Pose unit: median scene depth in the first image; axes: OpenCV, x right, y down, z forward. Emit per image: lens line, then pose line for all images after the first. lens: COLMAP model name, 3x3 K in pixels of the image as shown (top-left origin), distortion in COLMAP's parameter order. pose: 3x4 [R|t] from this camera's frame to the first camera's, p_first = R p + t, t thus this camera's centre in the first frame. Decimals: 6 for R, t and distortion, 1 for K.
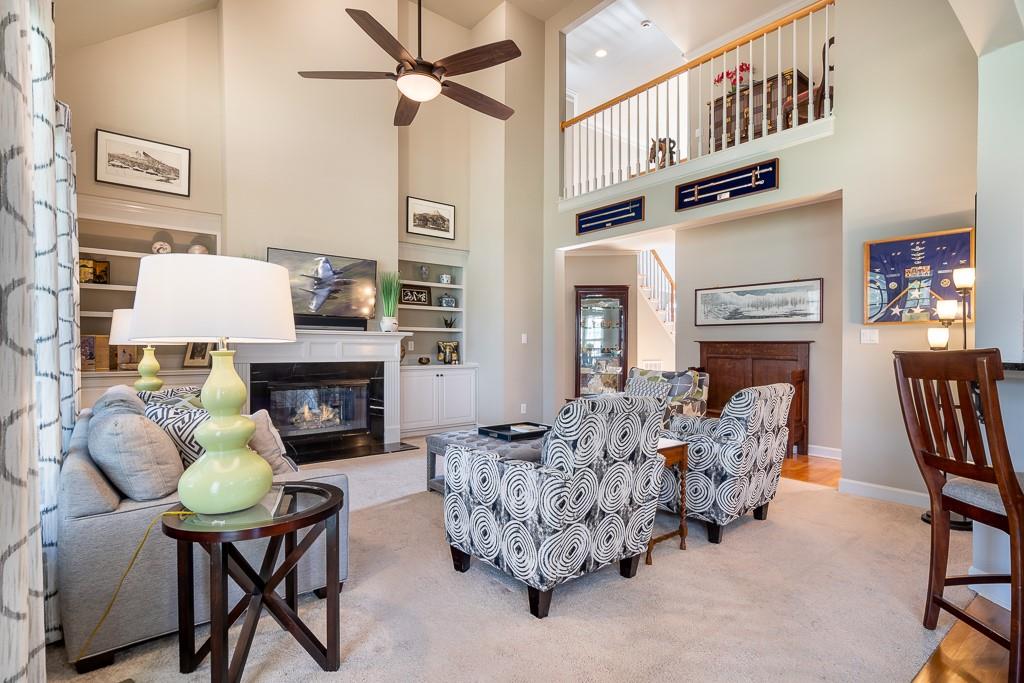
lens RADIAL K [[500.1, 0, 517.8], [0, 500.1, 349.0], [0, 0, 1]] dist [0.001179, -0.000265]
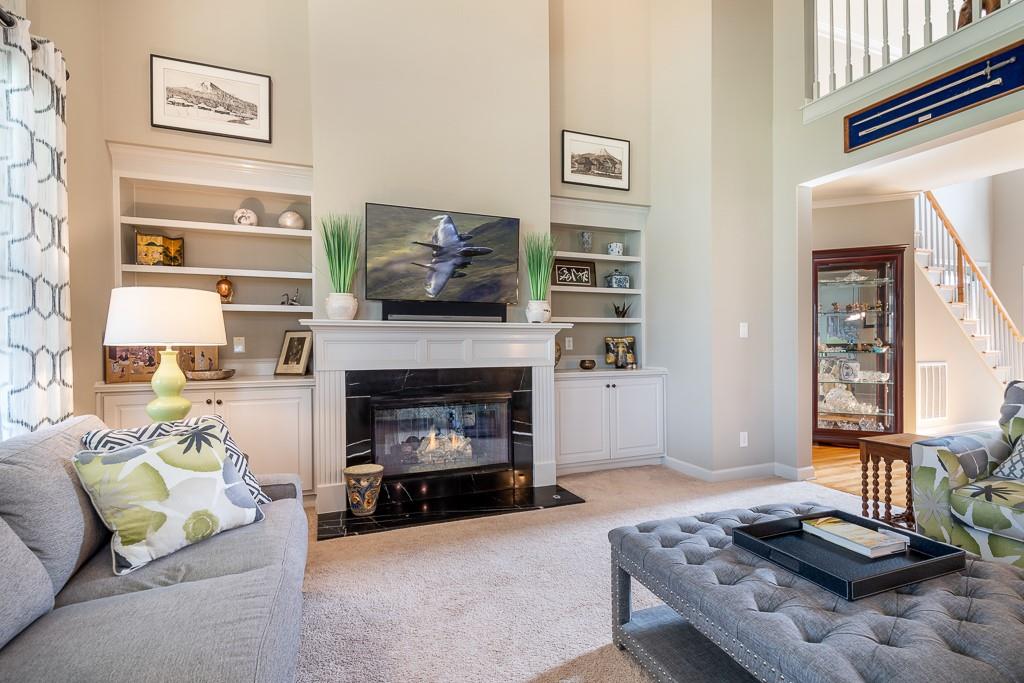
lens RADIAL K [[484.9, 0, 512.0], [0, 484.9, 341.5], [0, 0, 1]] dist [-0.000263, -0.000006]
pose [[0.950076, -0.012120, -0.311784, -0.078901], [0.008776, 0.999888, -0.012128, -0.001490], [0.311896, 0.008786, 0.950076, 0.331869]]
